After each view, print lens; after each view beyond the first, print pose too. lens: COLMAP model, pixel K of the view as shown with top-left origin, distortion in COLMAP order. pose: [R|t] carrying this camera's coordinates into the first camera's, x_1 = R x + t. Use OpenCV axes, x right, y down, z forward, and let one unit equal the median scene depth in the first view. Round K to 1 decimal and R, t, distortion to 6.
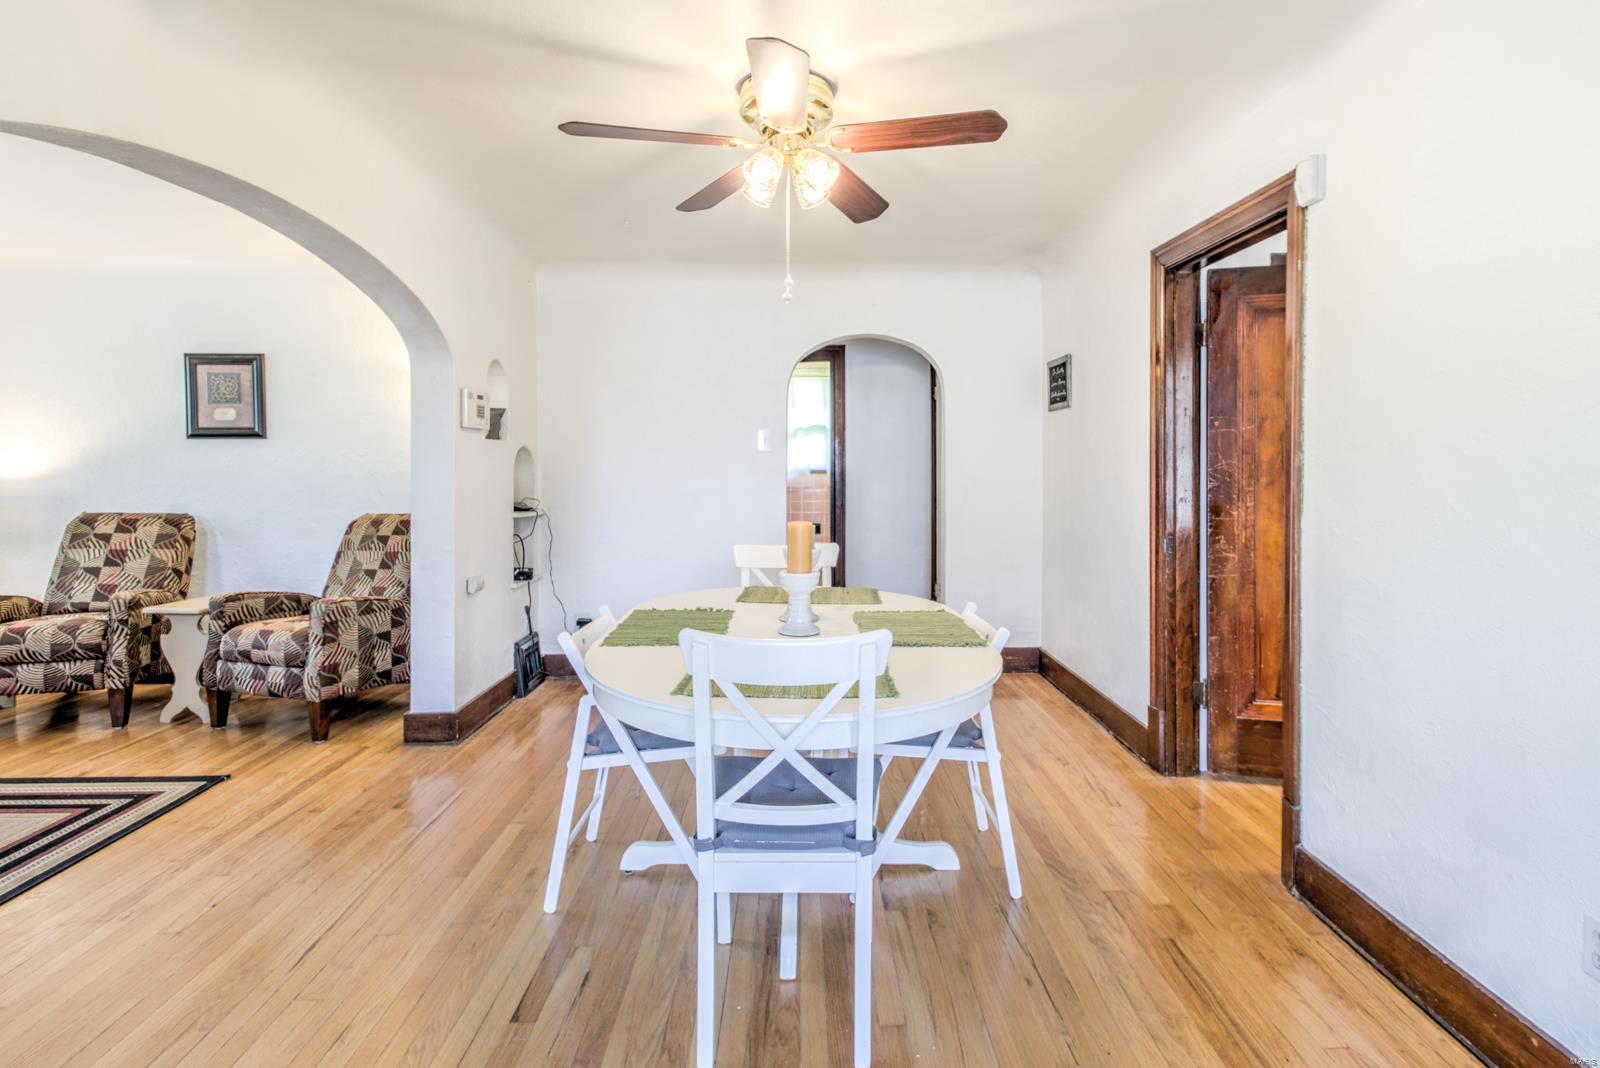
lens RADIAL K [[771.4, 0, 863.6], [0, 771.4, 471.8], [0, 0, 1]] dist [-0.017662, -0.003162]
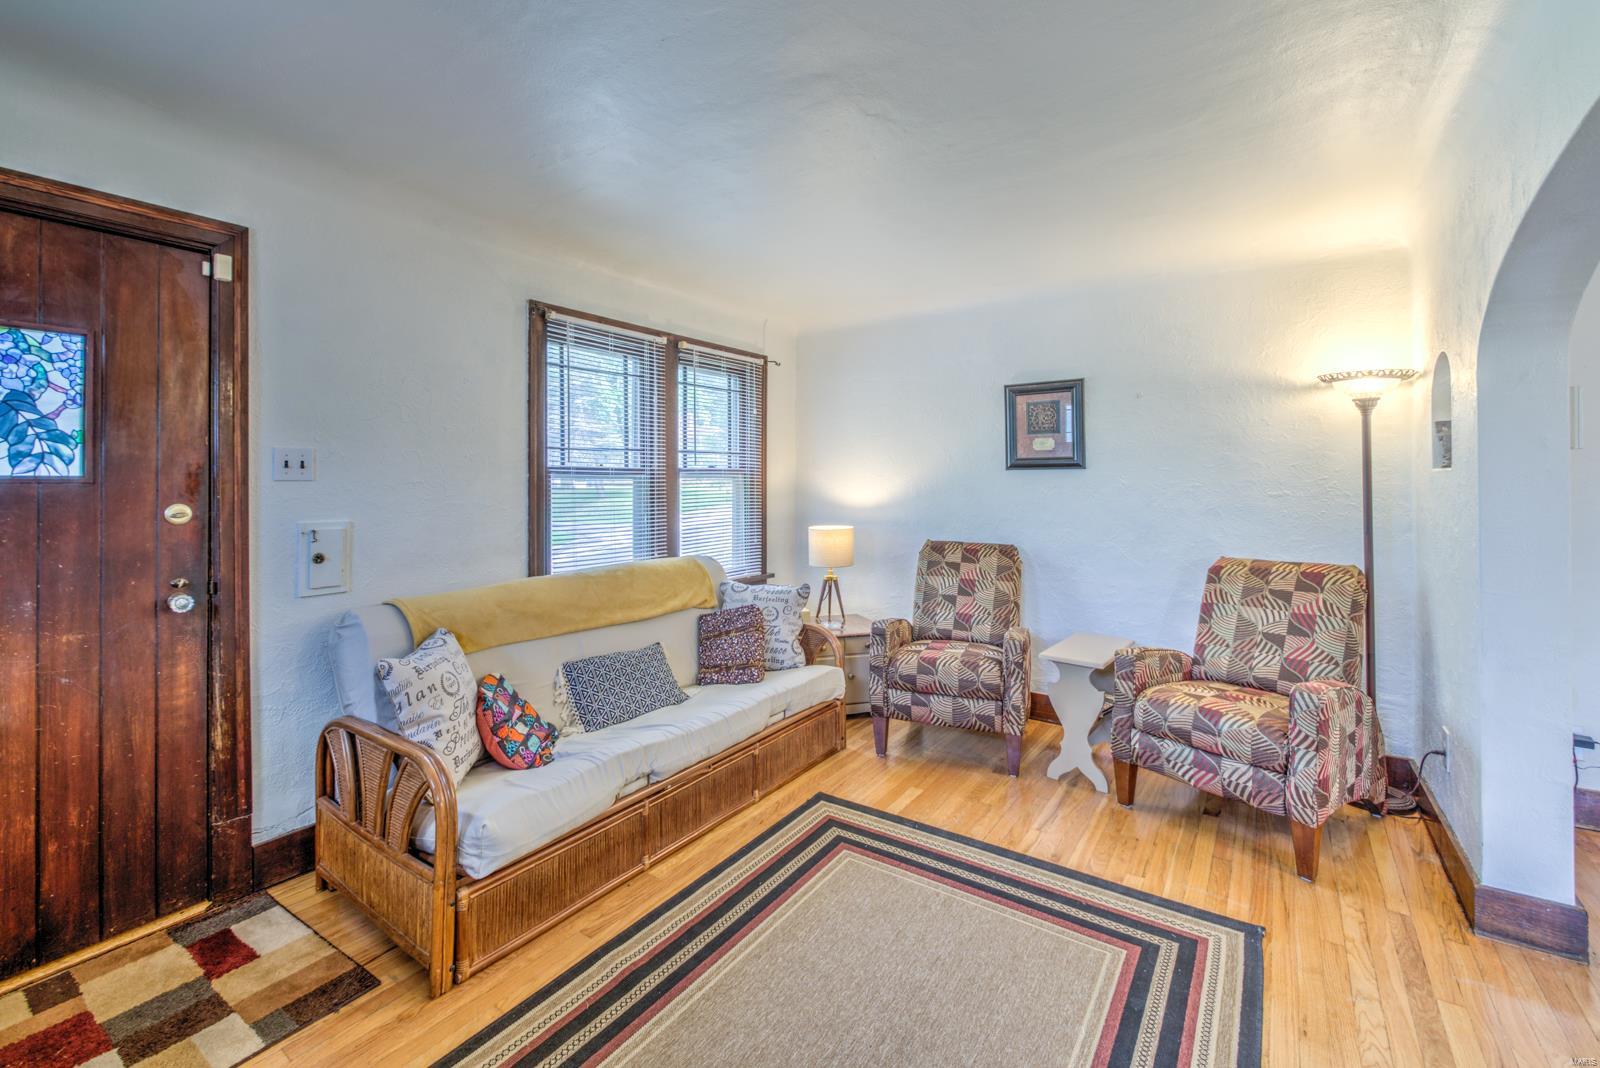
lens RADIAL K [[678.7, 0, 799.7], [0, 678.7, 474.0], [0, 0, 1]] dist [0.001647, -0.001648]
pose [[0.765121, -0.008508, -0.643830, -0.583774], [-0.001095, 0.999894, -0.014515, -0.027774], [0.643886, 0.011811, 0.765031, 0.147871]]
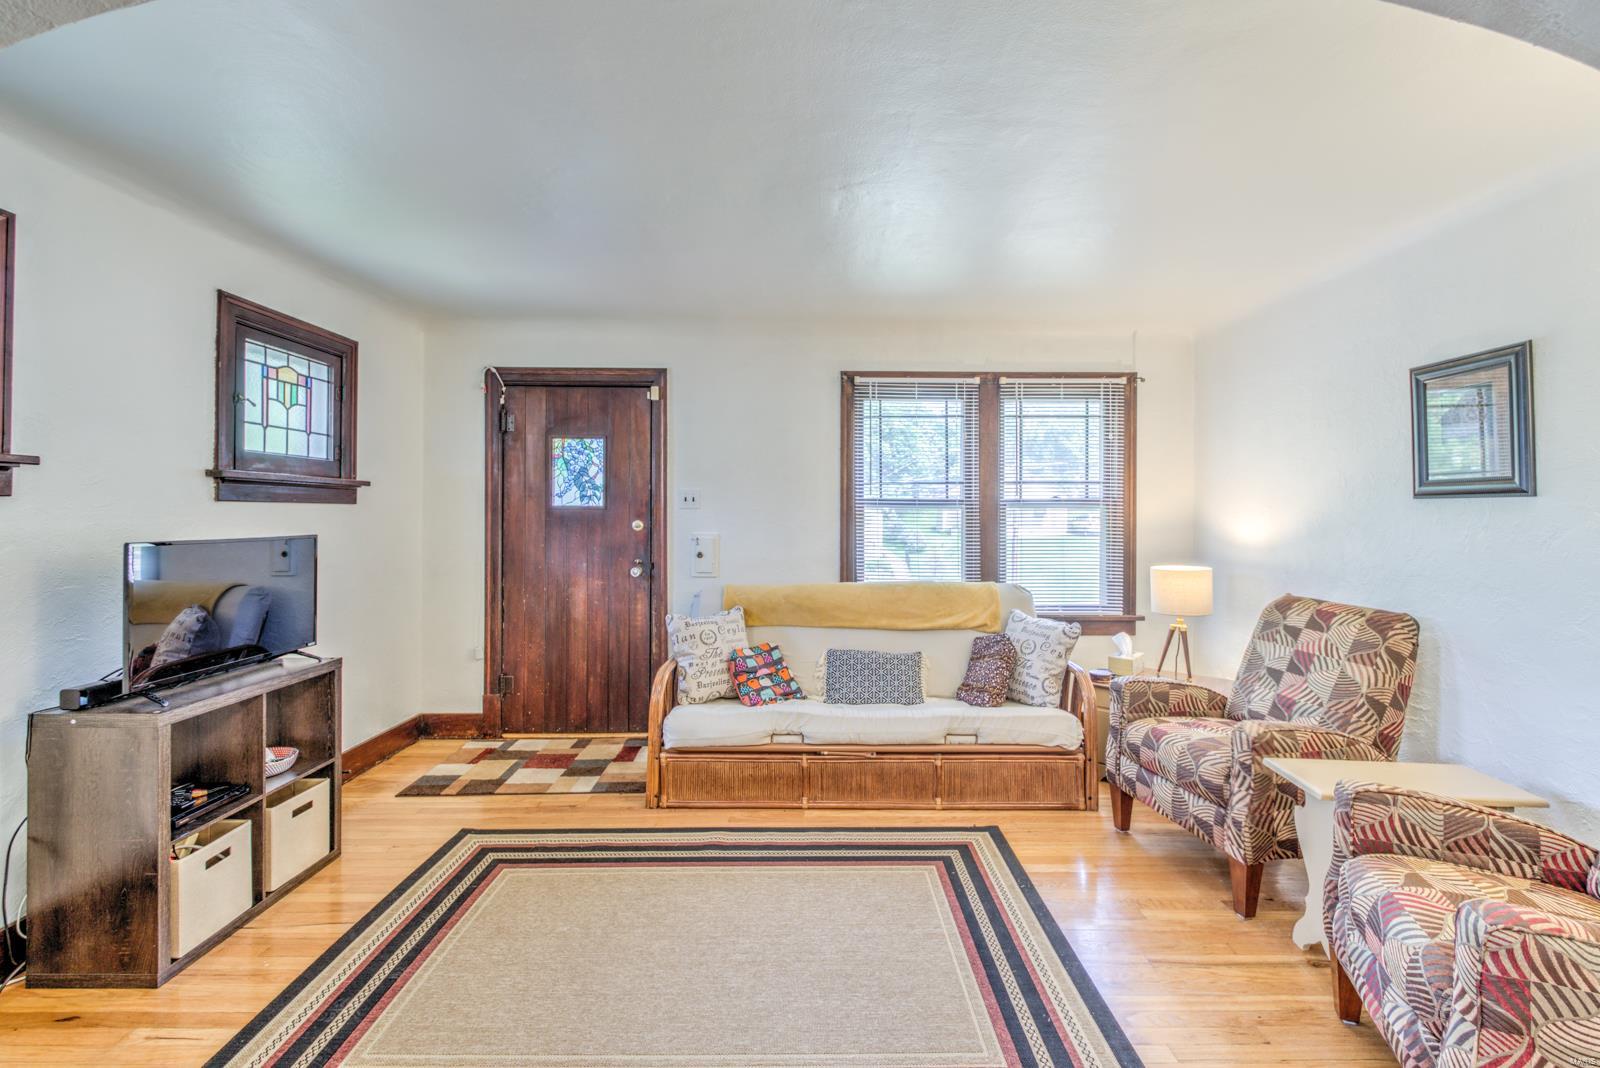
lens RADIAL K [[696.3, 0, 812.9], [0, 696.3, 499.1], [0, 0, 1]] dist [0.010281, -0.002879]
pose [[-0.085700, -0.012967, -0.996237, -0.272173], [-0.010981, 0.999867, -0.012070, -0.033927], [0.996261, 0.009905, -0.085831, 0.598616]]
